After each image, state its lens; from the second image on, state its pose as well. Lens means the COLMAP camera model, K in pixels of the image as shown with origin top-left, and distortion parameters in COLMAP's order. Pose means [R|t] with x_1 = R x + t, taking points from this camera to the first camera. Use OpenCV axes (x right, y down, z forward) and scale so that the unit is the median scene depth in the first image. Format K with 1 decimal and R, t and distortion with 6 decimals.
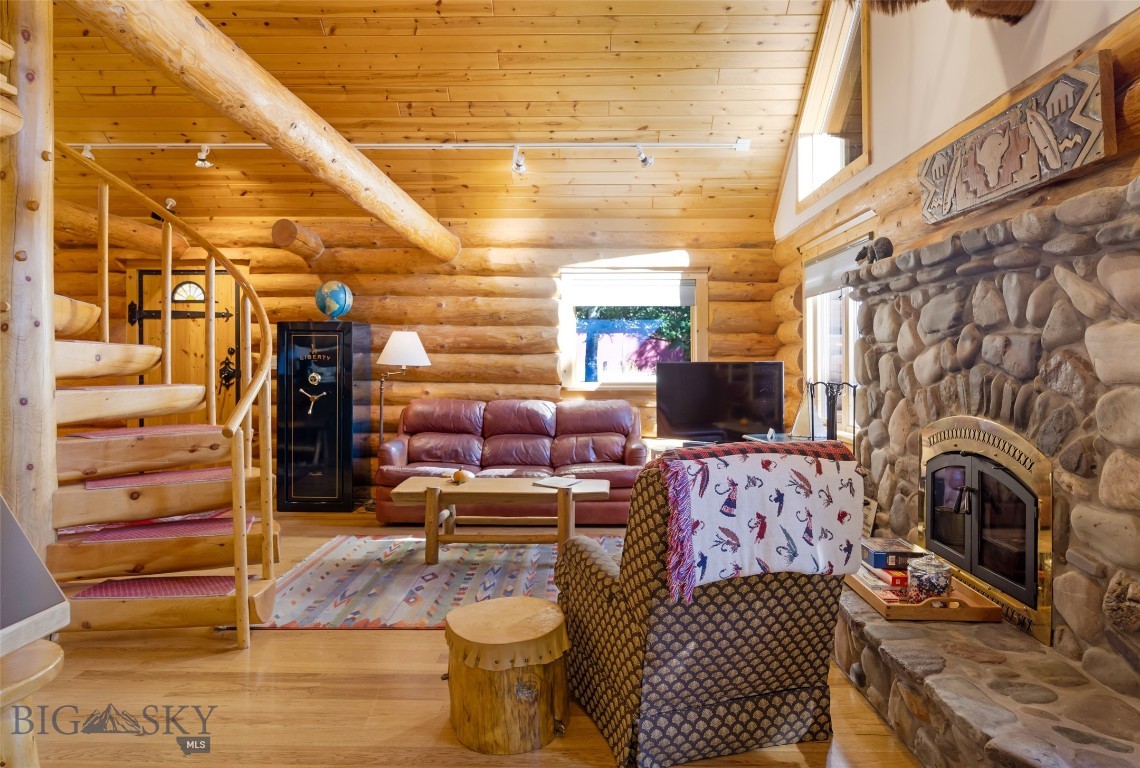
lens RADIAL K [[687.7, 0, 576.2], [0, 687.7, 364.0], [0, 0, 1]] dist [-0.005746, 0.003687]
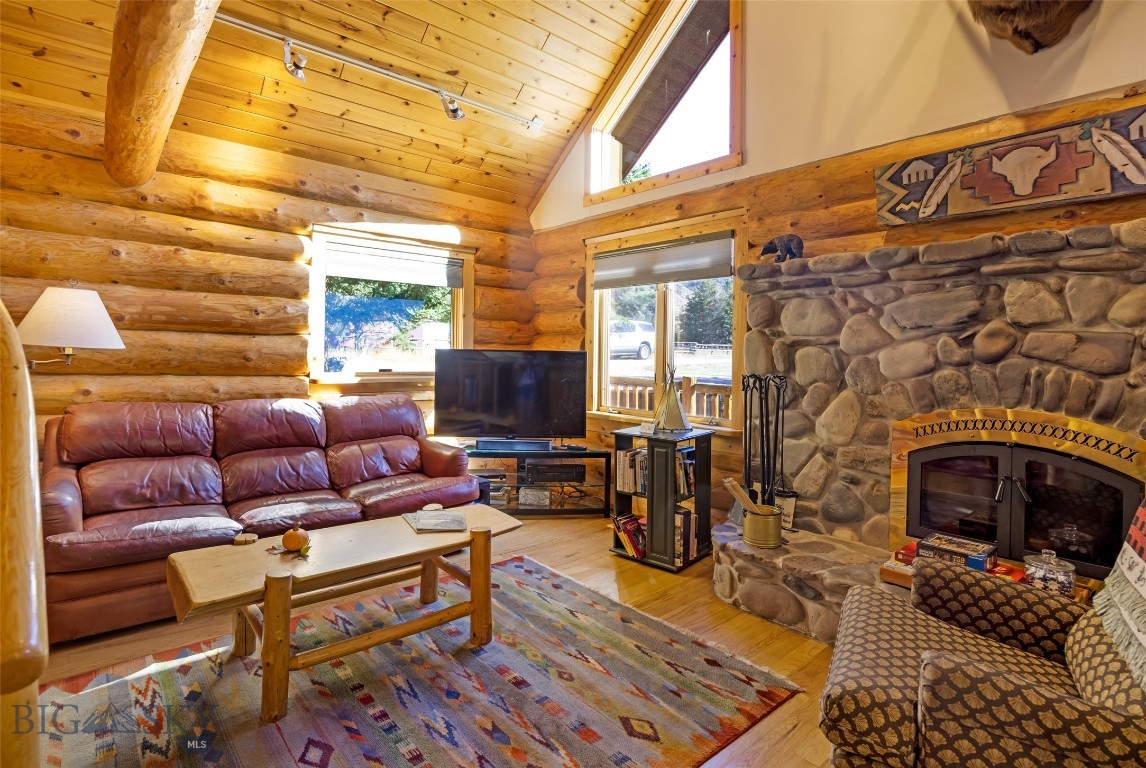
lens RADIAL K [[565.0, 0, 547.7], [0, 565.0, 345.5], [0, 0, 1]] dist [-0.012327, -0.000088]
pose [[0.760659, 0.020717, 0.648821, -0.252113], [-0.014894, 0.999784, -0.014462, 0.001194], [-0.648981, 0.001337, 0.760804, 0.388455]]
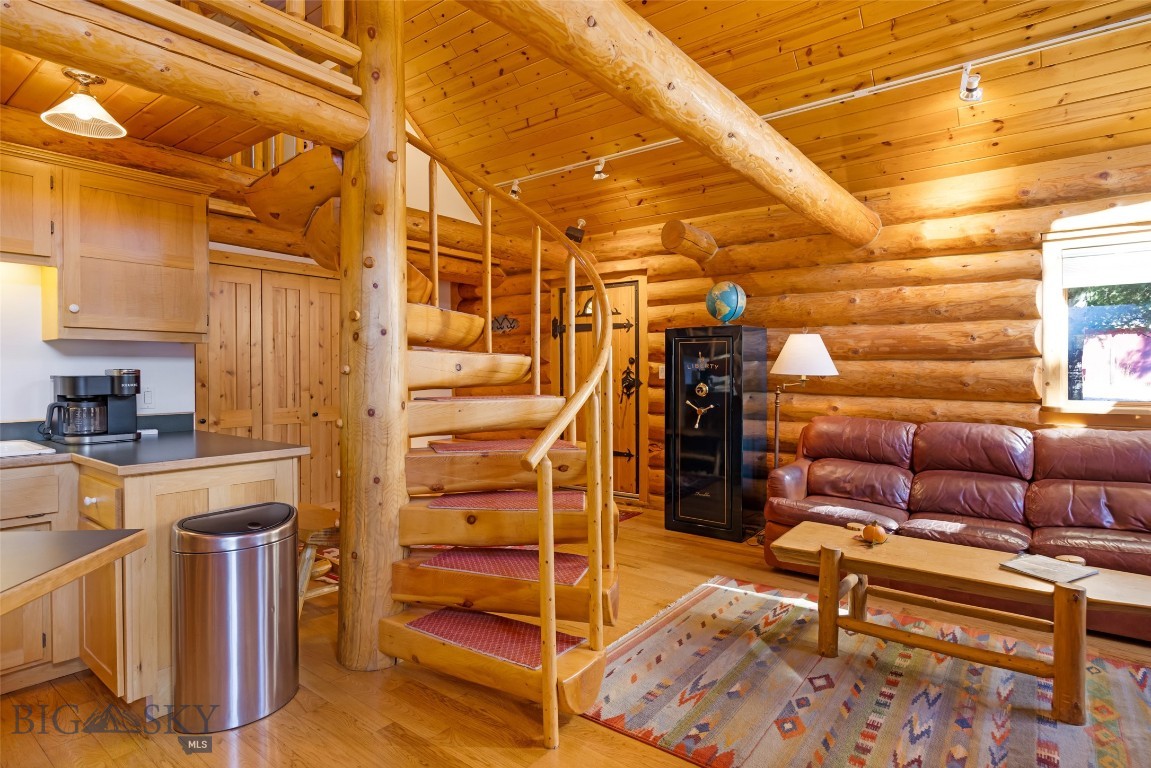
lens RADIAL K [[608.7, 0, 567.9], [0, 608.7, 378.5], [0, 0, 1]] dist [-0.003965, -0.002559]
pose [[0.794130, 0.004803, -0.607730, -0.032108], [0.000638, 0.999962, 0.008738, -0.000459], [0.607748, -0.007327, 0.794096, 0.252191]]
